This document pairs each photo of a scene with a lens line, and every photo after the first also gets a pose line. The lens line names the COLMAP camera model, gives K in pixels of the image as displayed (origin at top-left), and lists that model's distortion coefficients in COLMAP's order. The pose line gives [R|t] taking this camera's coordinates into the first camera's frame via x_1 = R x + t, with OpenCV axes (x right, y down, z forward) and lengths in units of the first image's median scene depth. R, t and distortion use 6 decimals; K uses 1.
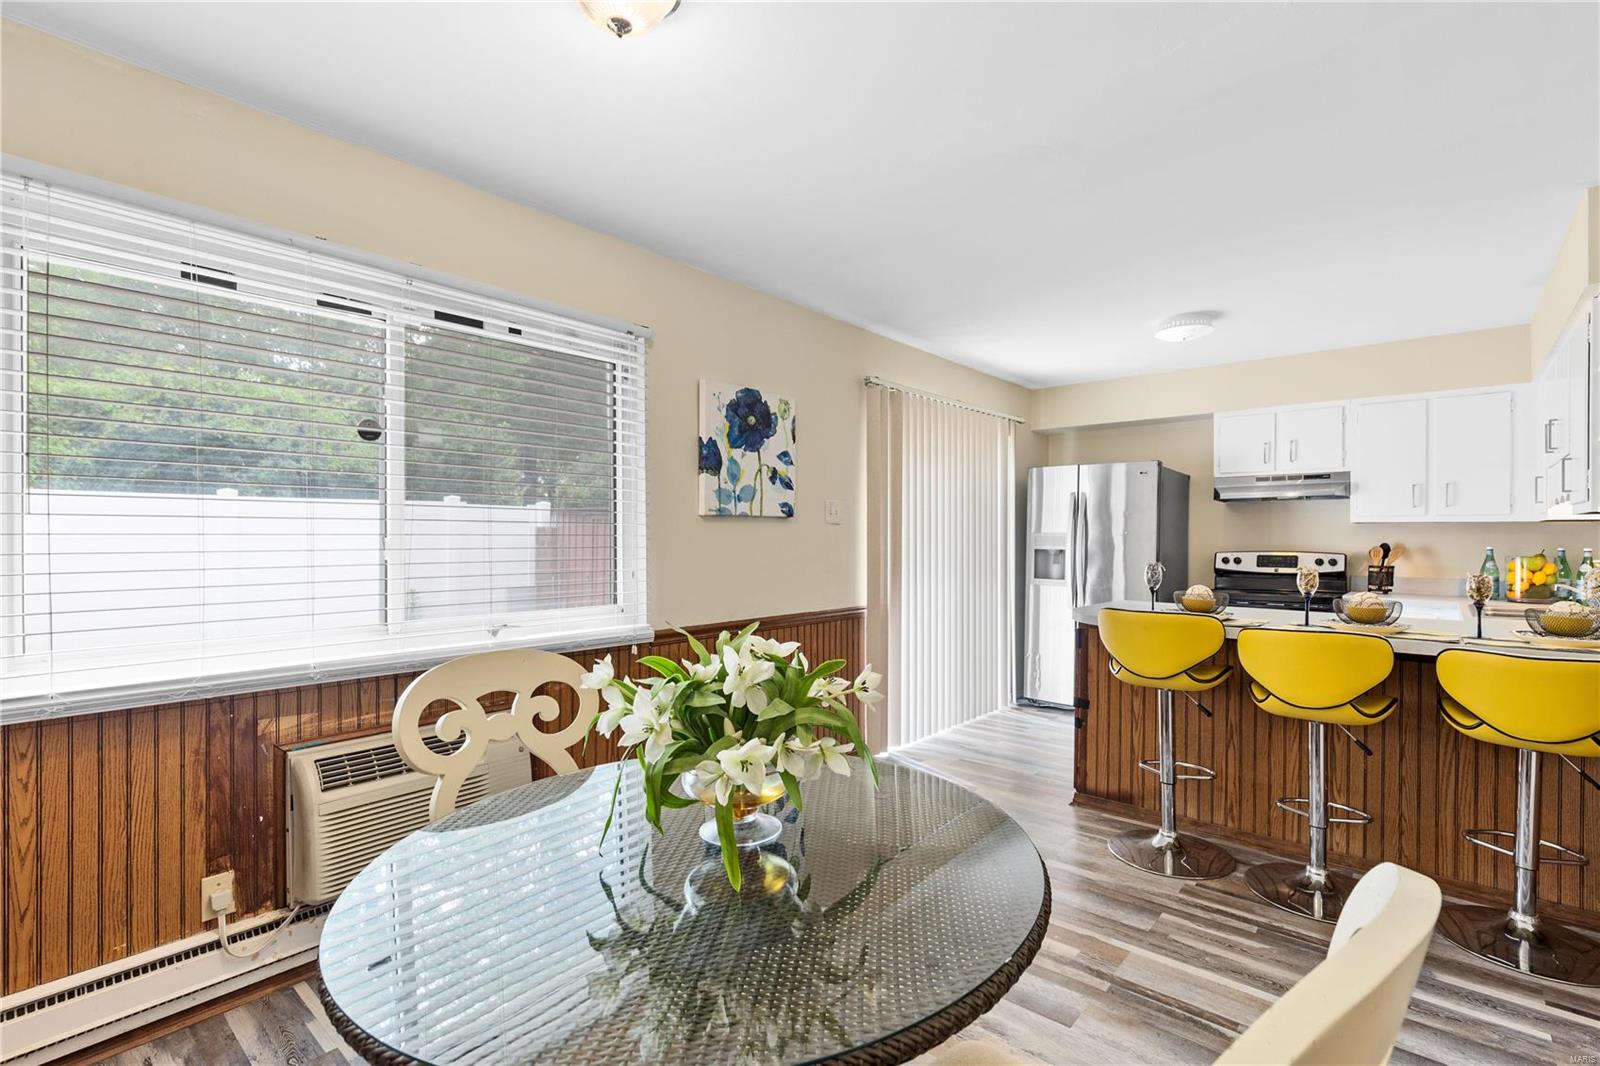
lens RADIAL K [[751.5, 0, 813.1], [0, 751.5, 532.6], [0, 0, 1]] dist [0.004044, -0.000918]
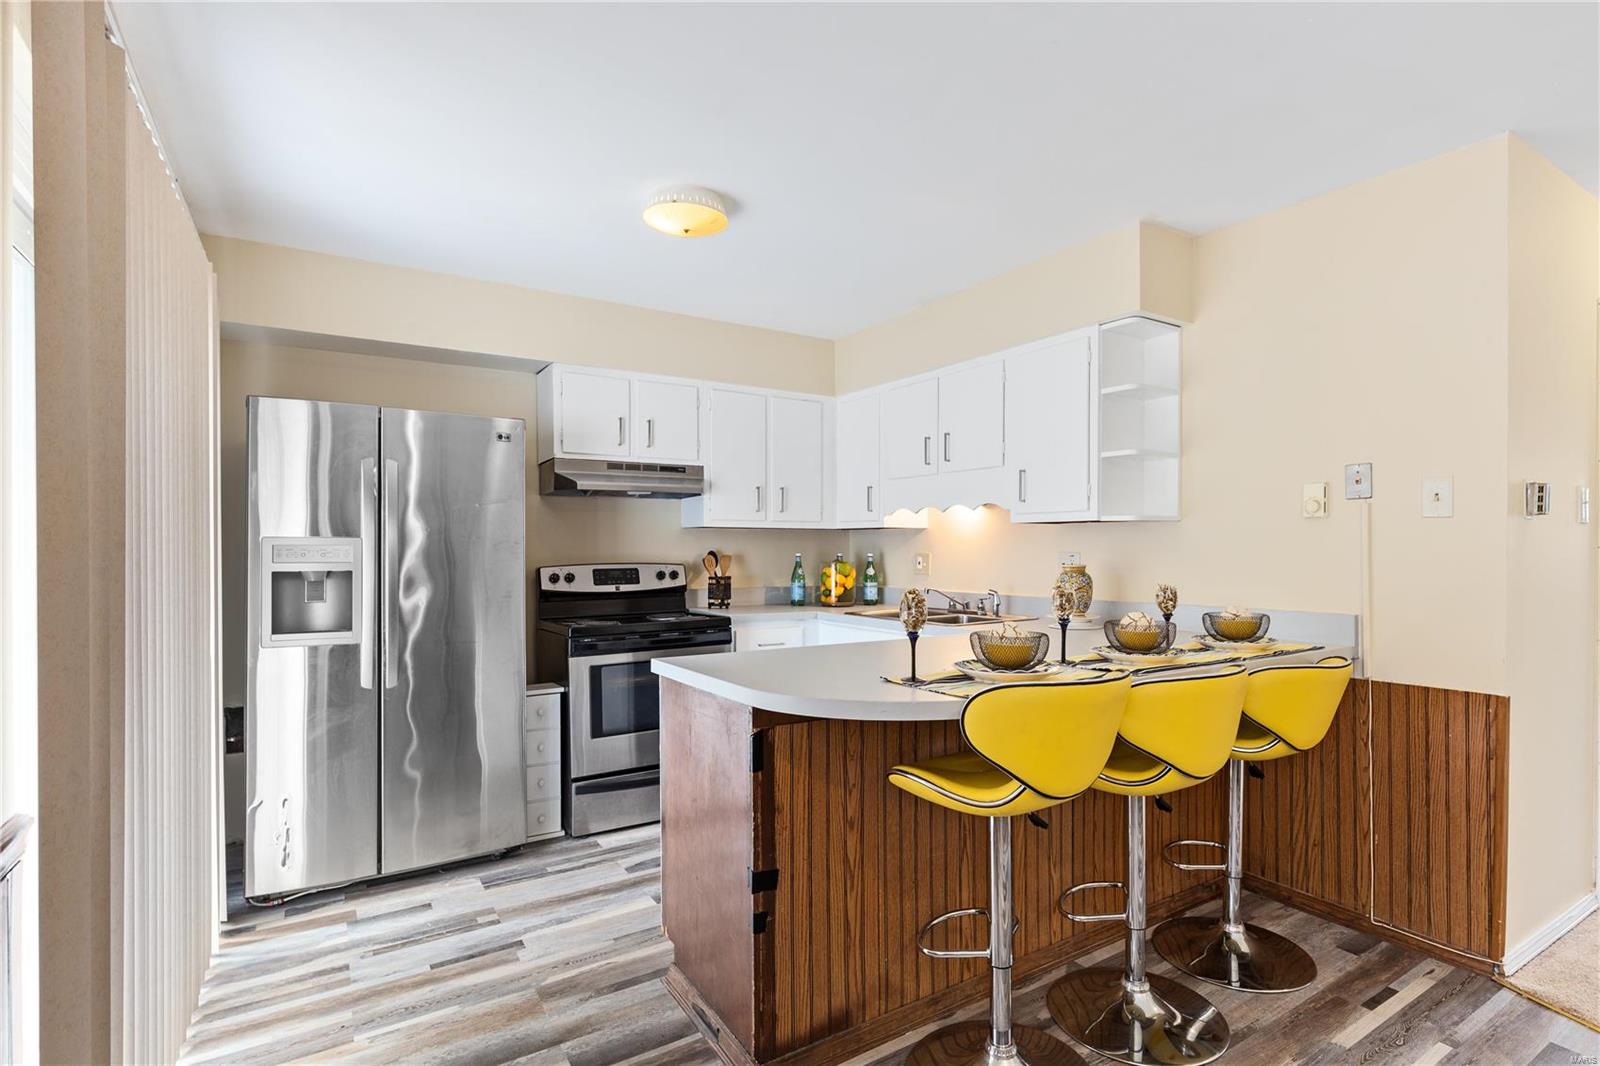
lens RADIAL K [[785.6, 0, 796.9], [0, 785.6, 549.5], [0, 0, 1]] dist [0.005754, -0.000195]
pose [[0.265703, -0.008973, 0.964013, -0.106824], [-0.002191, 0.999948, 0.009911, 0.002884], [-0.964053, -0.004745, 0.265669, 0.667966]]
